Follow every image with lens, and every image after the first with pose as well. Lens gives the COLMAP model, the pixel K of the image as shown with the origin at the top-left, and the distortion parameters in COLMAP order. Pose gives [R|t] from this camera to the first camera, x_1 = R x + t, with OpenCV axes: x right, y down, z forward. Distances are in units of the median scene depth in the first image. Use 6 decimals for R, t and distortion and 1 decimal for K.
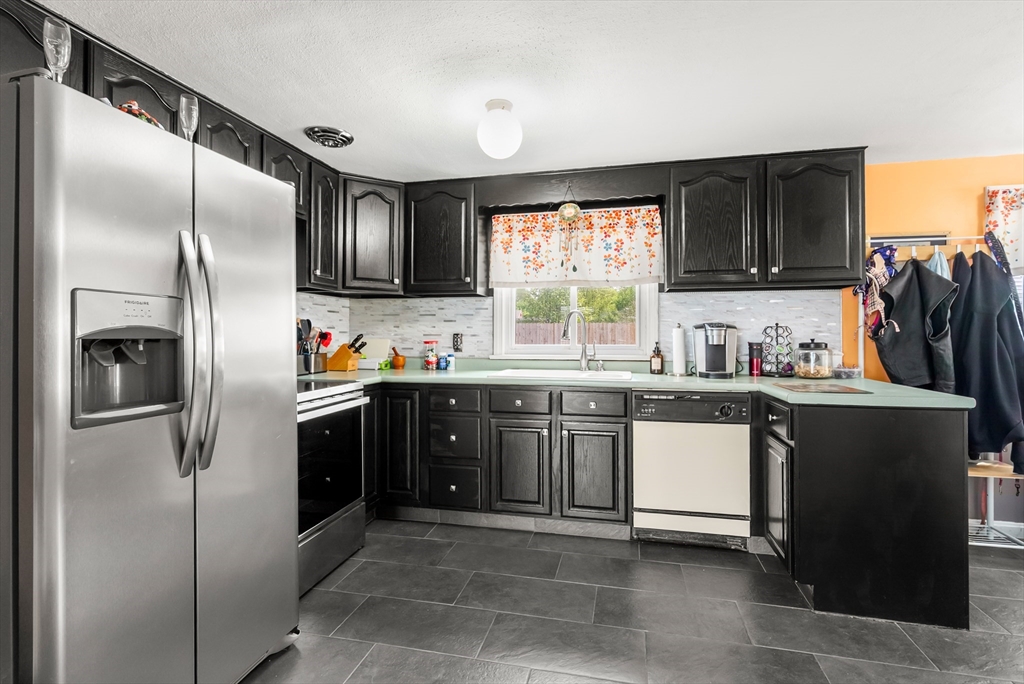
lens RADIAL K [[469.2, 0, 522.4], [0, 469.2, 336.9], [0, 0, 1]] dist [-0.006319, 0.002016]
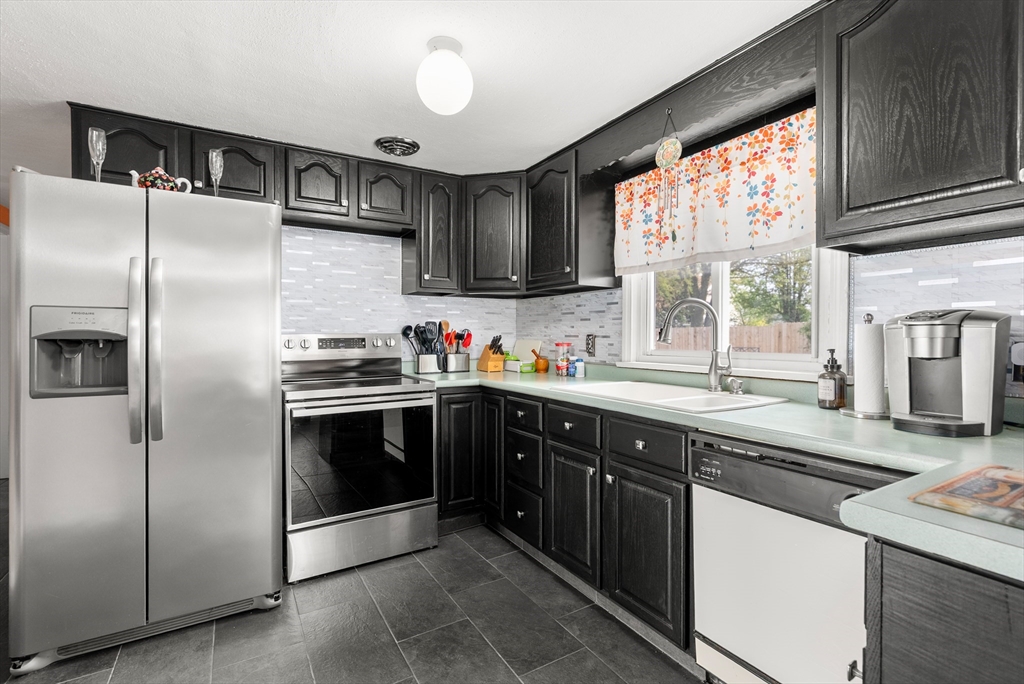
lens RADIAL K [[469.2, 0, 516.2], [0, 469.2, 342.7], [0, 0, 1]] dist [-0.006319, 0.002016]
pose [[0.695973, 0.011135, -0.717981, 0.410142], [-0.002886, 0.999915, 0.012711, -0.002770], [0.718062, -0.006775, 0.695946, 0.356017]]
